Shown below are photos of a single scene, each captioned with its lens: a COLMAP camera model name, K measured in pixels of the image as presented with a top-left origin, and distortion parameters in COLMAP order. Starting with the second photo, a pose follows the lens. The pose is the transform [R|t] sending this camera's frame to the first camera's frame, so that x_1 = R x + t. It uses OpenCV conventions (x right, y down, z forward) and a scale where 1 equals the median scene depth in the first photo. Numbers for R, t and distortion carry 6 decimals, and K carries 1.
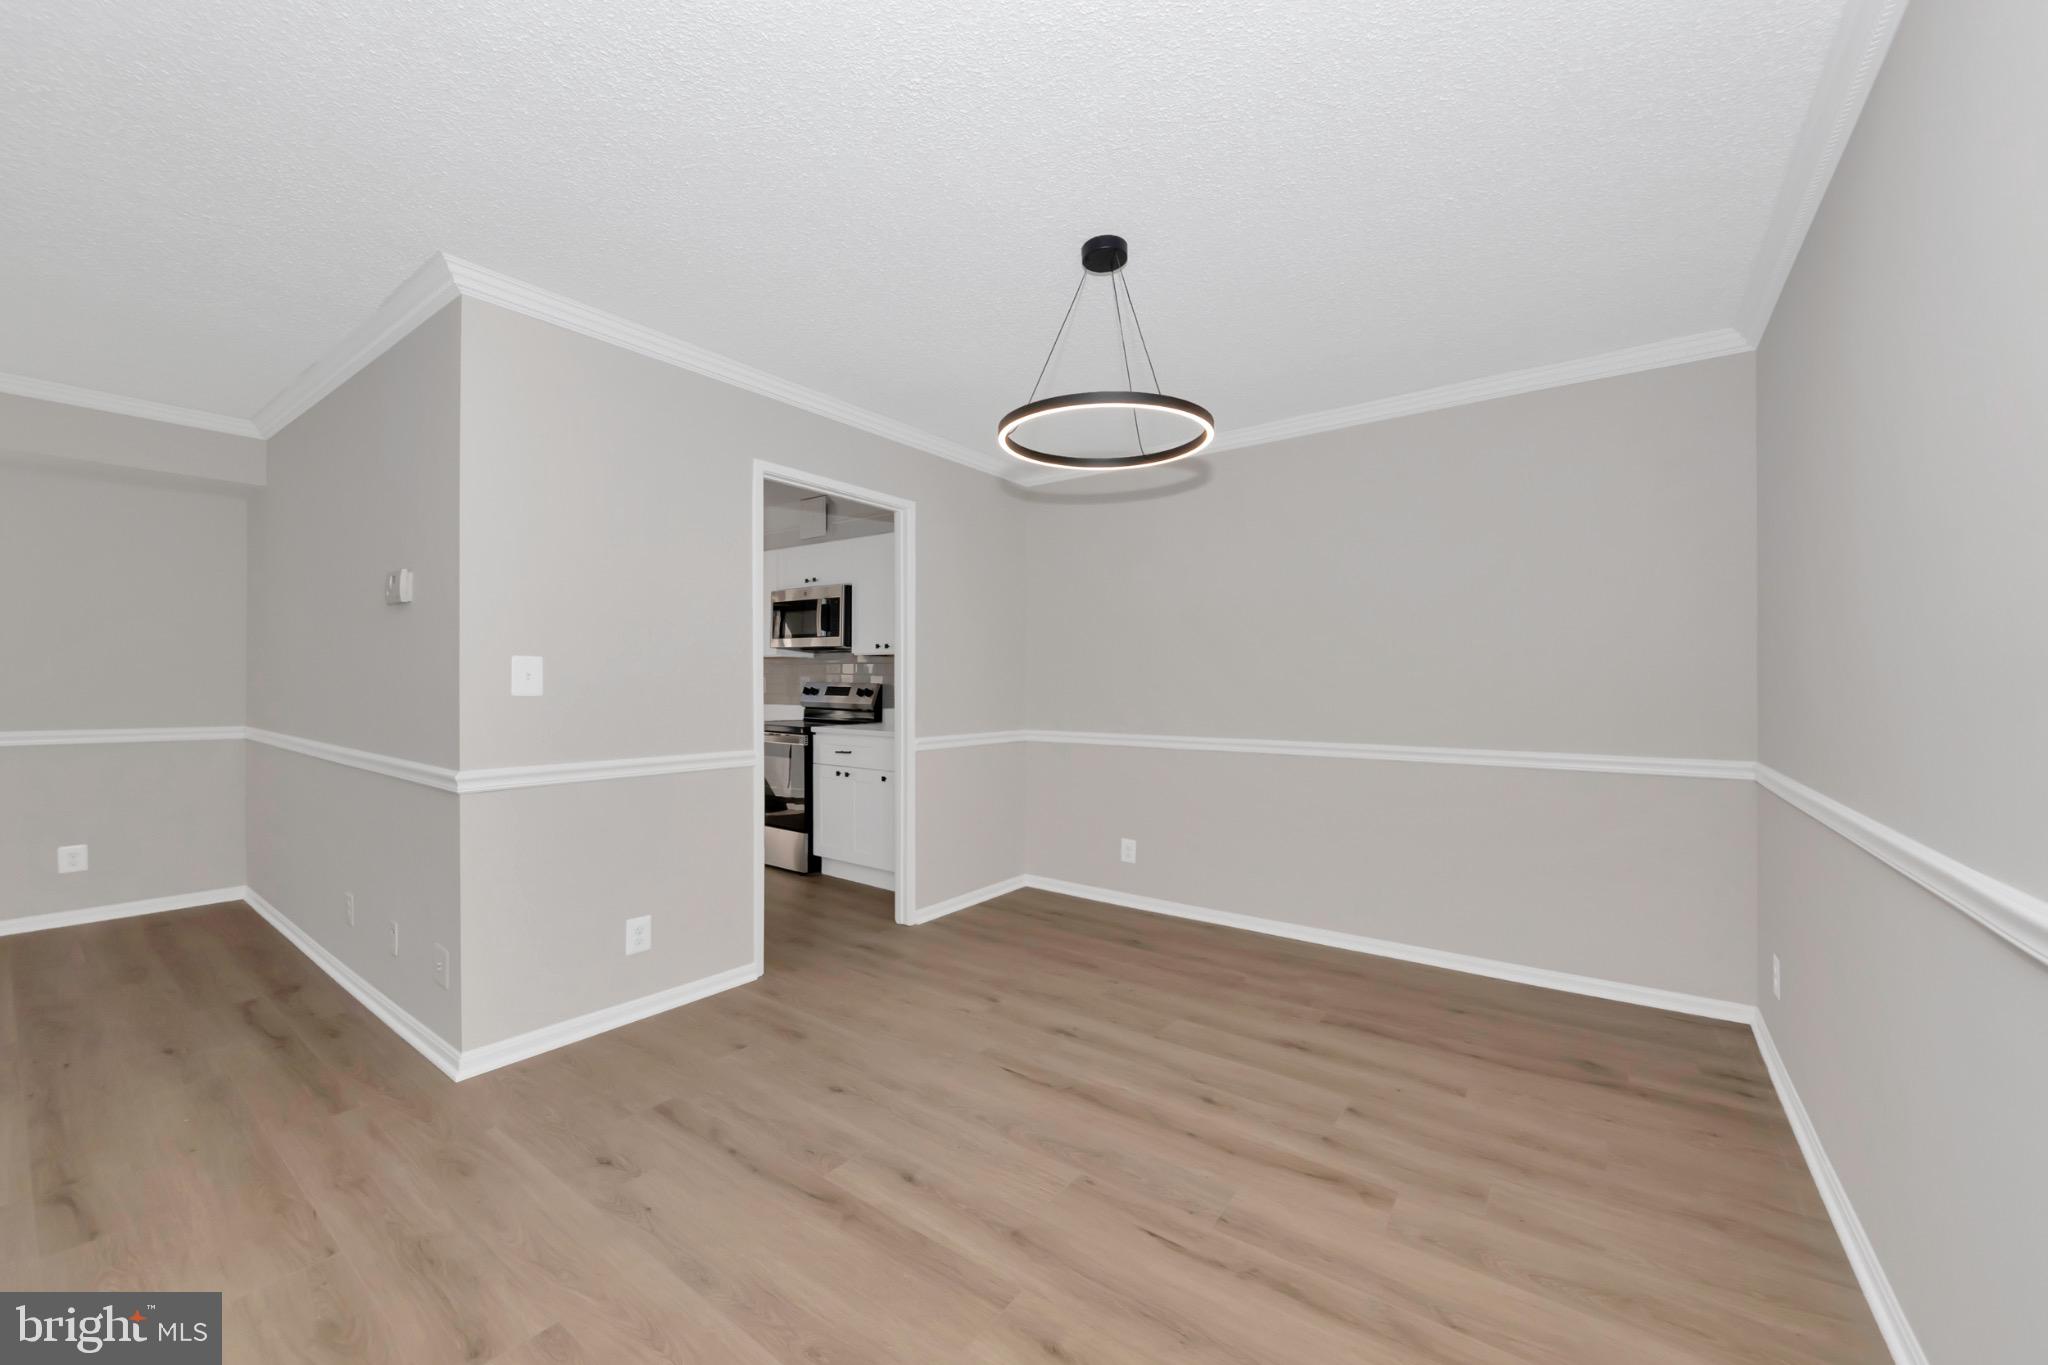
lens RADIAL K [[784.7, 0, 1021.7], [0, 784.7, 691.9], [0, 0, 1]] dist [-0.002231, -0.003482]
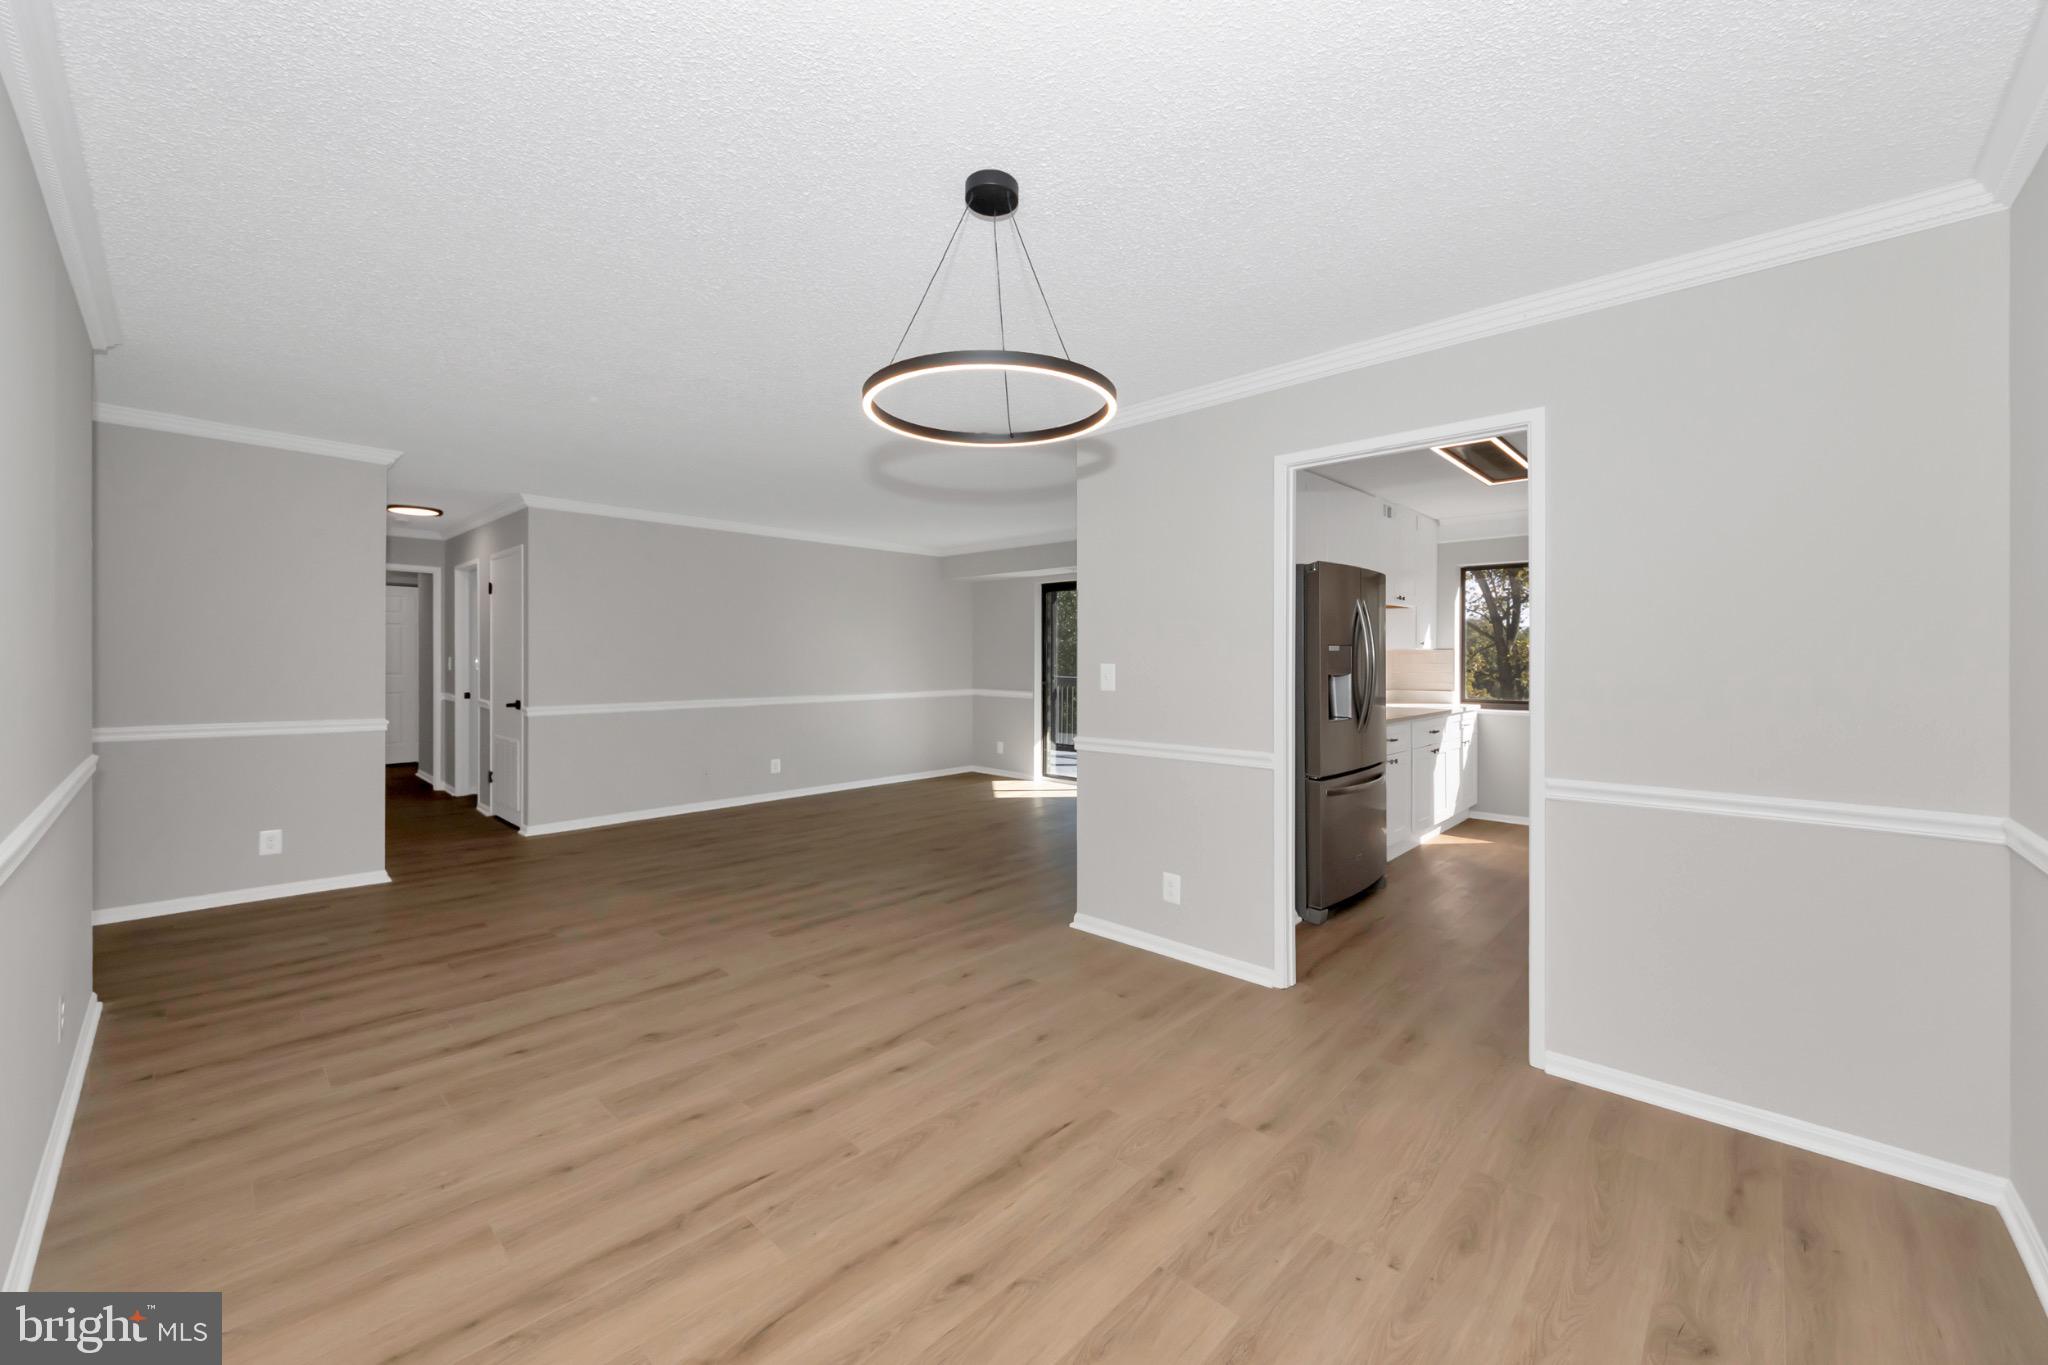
lens RADIAL K [[784.7, 0, 1027.8], [0, 784.7, 651.0], [0, 0, 1]] dist [-0.002231, -0.003482]
pose [[-0.109083, -0.015688, -0.993909, 0.949869], [-0.013959, 0.999801, -0.014248, -0.052319], [0.993935, 0.012320, -0.109280, 1.117078]]
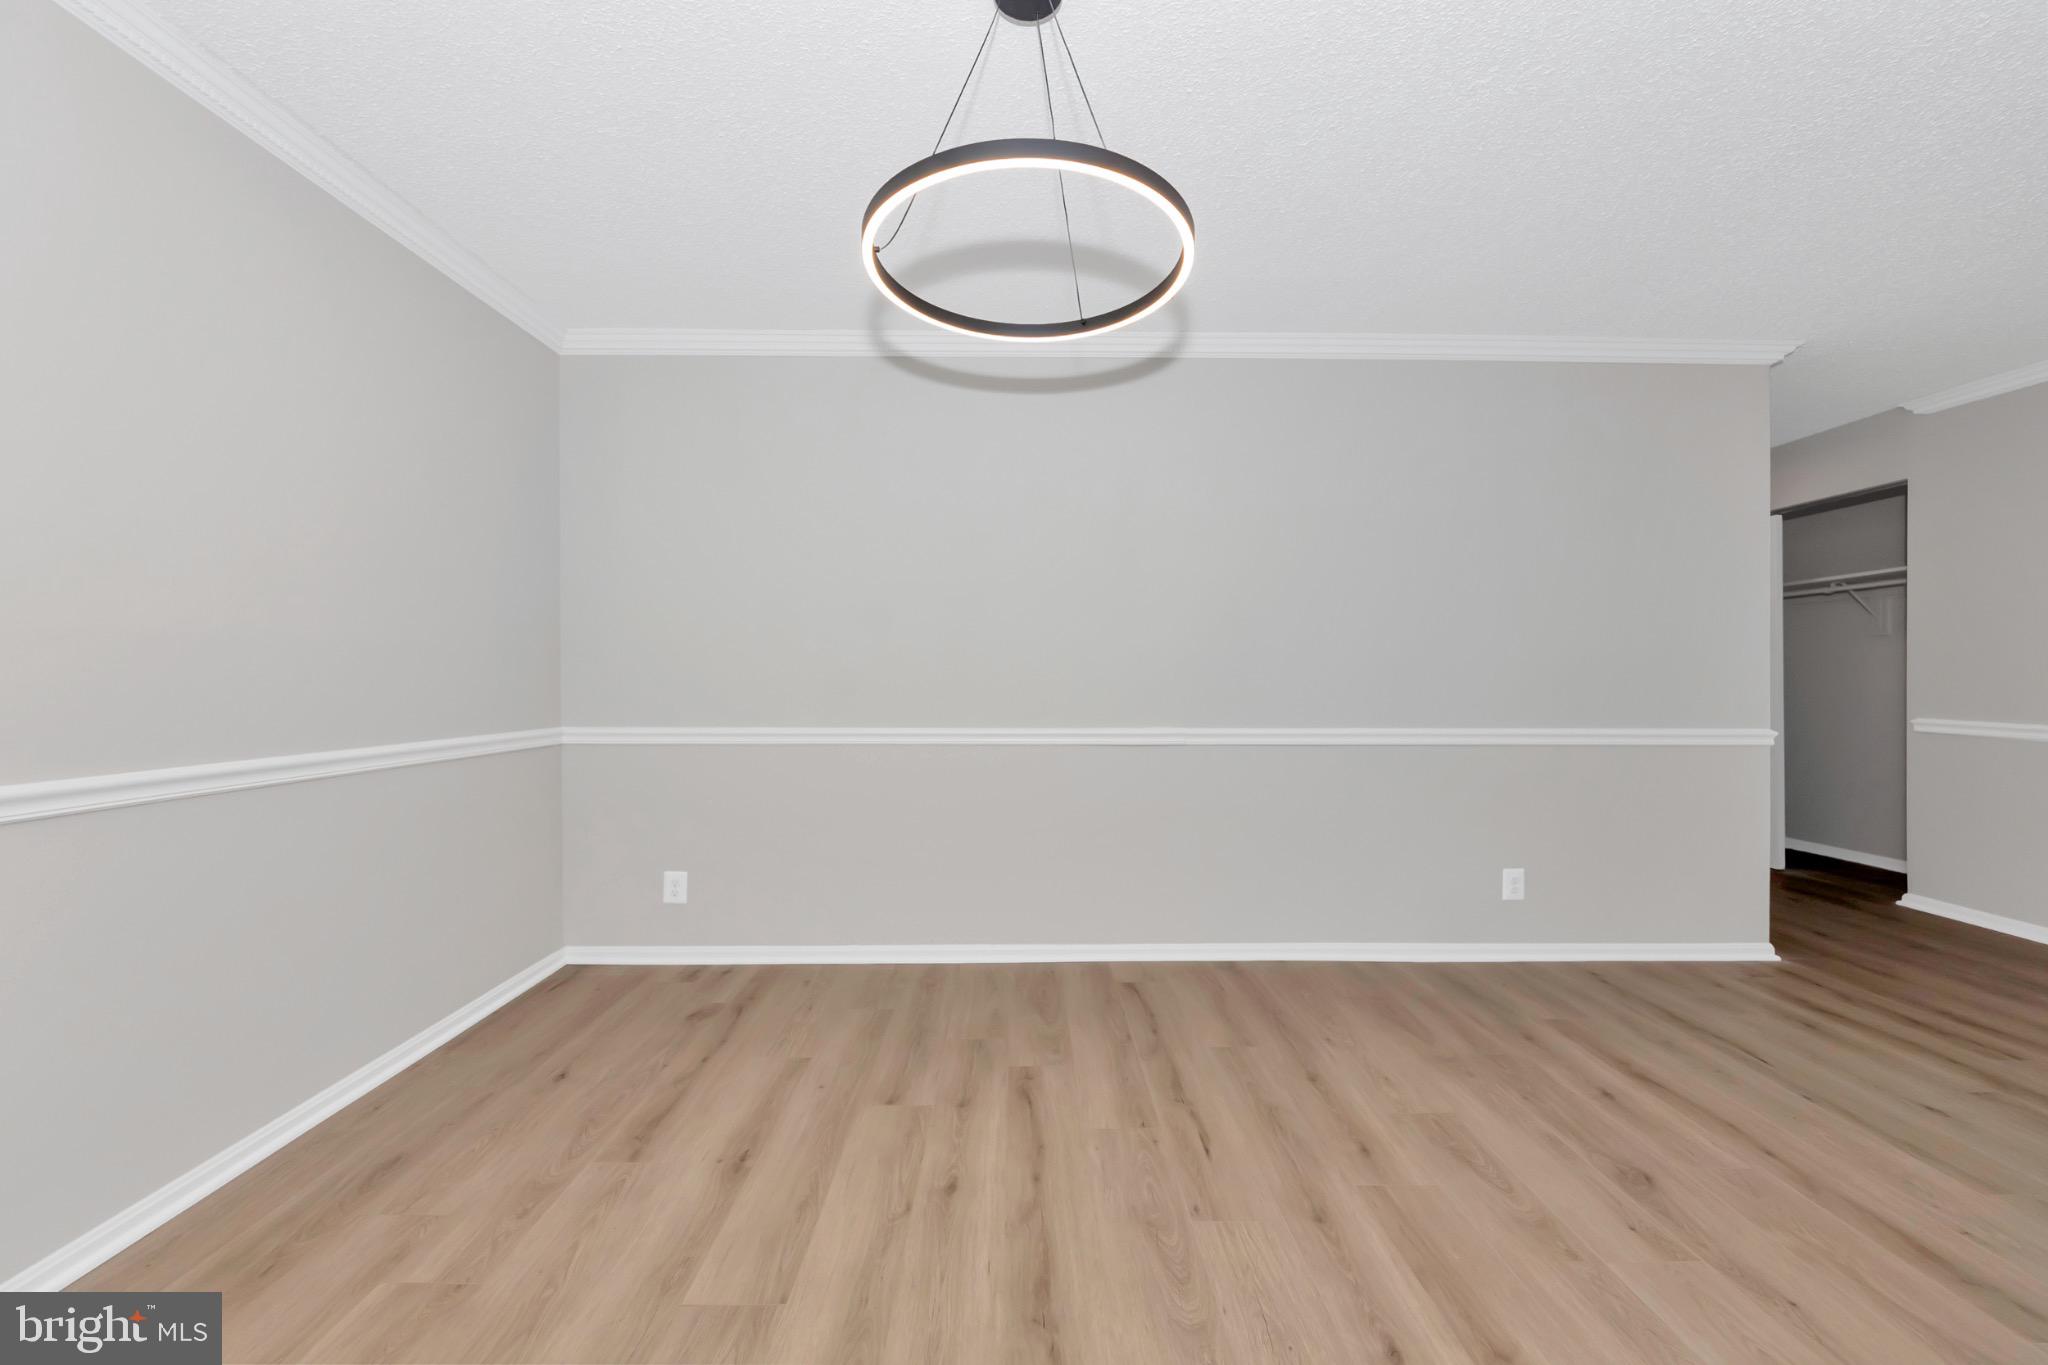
lens RADIAL K [[784.7, 0, 1014.4], [0, 784.7, 671.1], [0, 0, 1]] dist [-0.002231, -0.003482]
pose [[-0.602638, 0.002035, 0.798012, -0.408621], [0.001180, 0.999998, -0.001658, 0.014919], [-0.798014, -0.000057, -0.602639, 1.395625]]
